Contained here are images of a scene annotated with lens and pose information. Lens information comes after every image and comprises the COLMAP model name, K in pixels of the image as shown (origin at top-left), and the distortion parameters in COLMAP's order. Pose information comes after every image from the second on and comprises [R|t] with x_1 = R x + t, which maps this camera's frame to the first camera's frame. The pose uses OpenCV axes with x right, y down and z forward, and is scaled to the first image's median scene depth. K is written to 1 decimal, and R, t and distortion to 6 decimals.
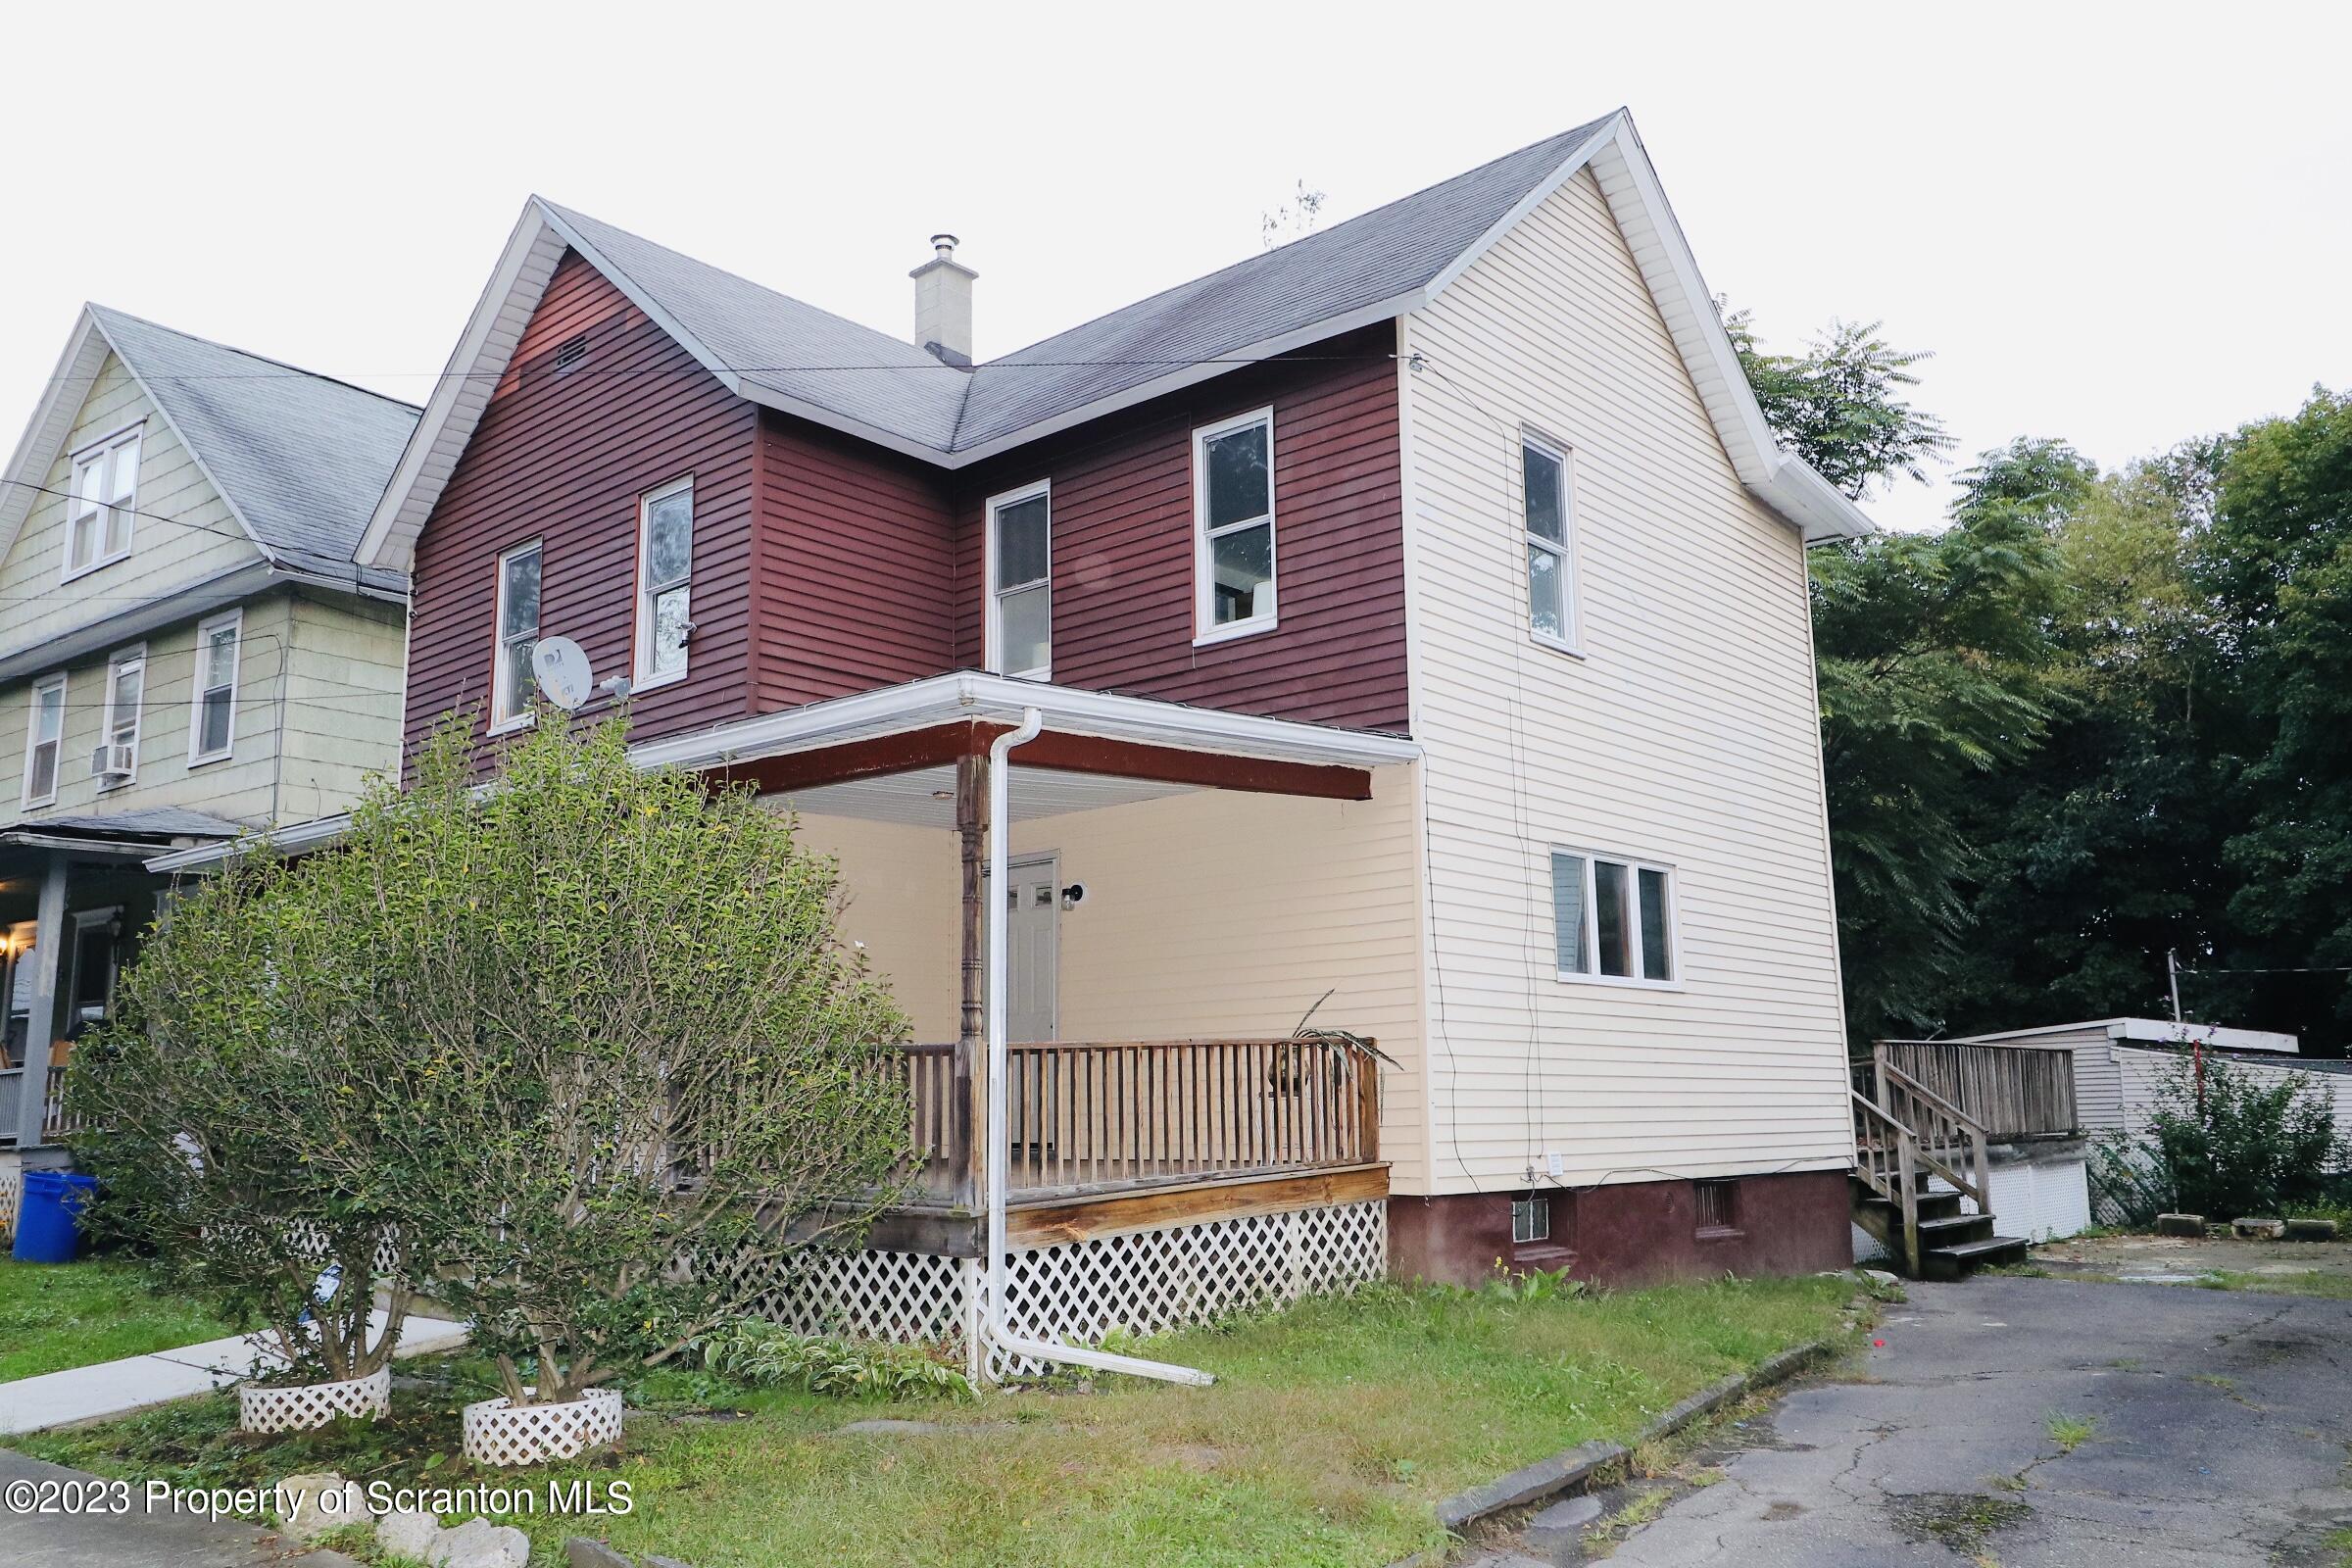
lens RADIAL K [[1836.9, 0, 1173.8], [0, 1836.9, 805.3], [0, 0, 1]] dist [-0.002773, 0.017503]
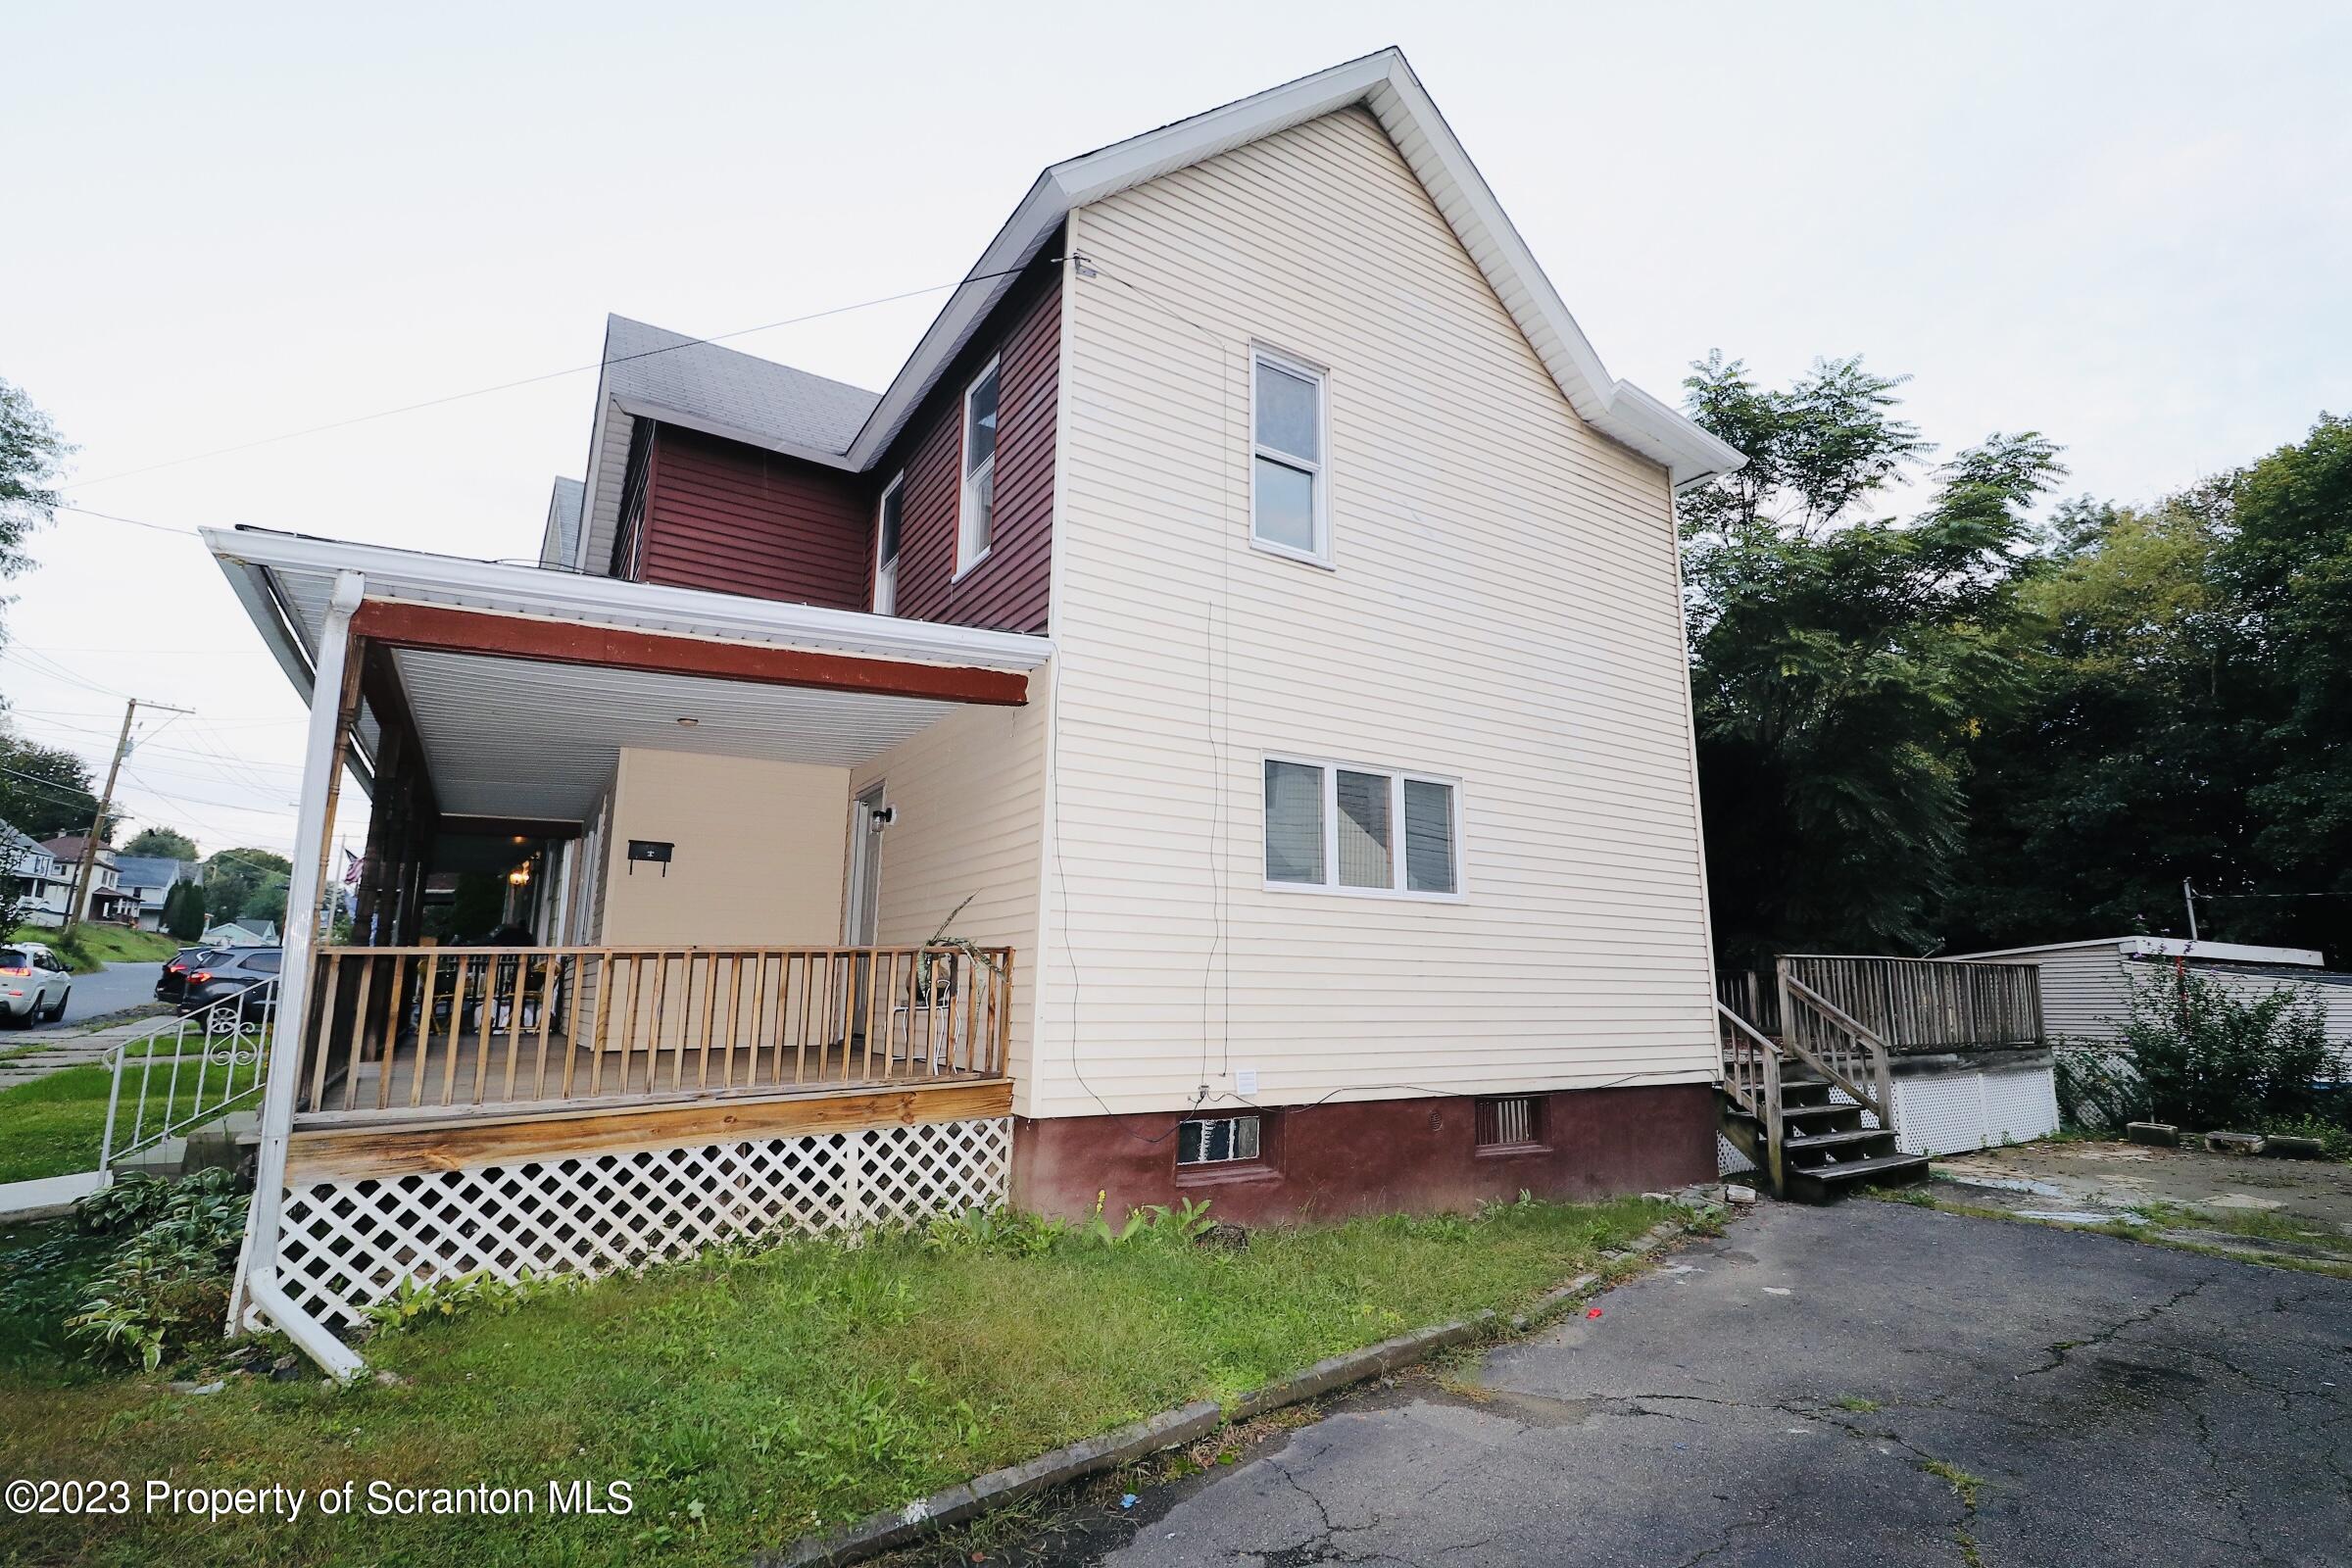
lens RADIAL K [[1101.2, 0, 1168.7], [0, 1101.2, 791.2], [0, 0, 1]] dist [-0.008364, -0.006212]
pose [[0.960339, -0.027339, -0.277490, 0.248168], [0.024082, 0.999595, -0.015139, 0.039161], [0.277792, 0.007856, 0.960609, 0.330627]]
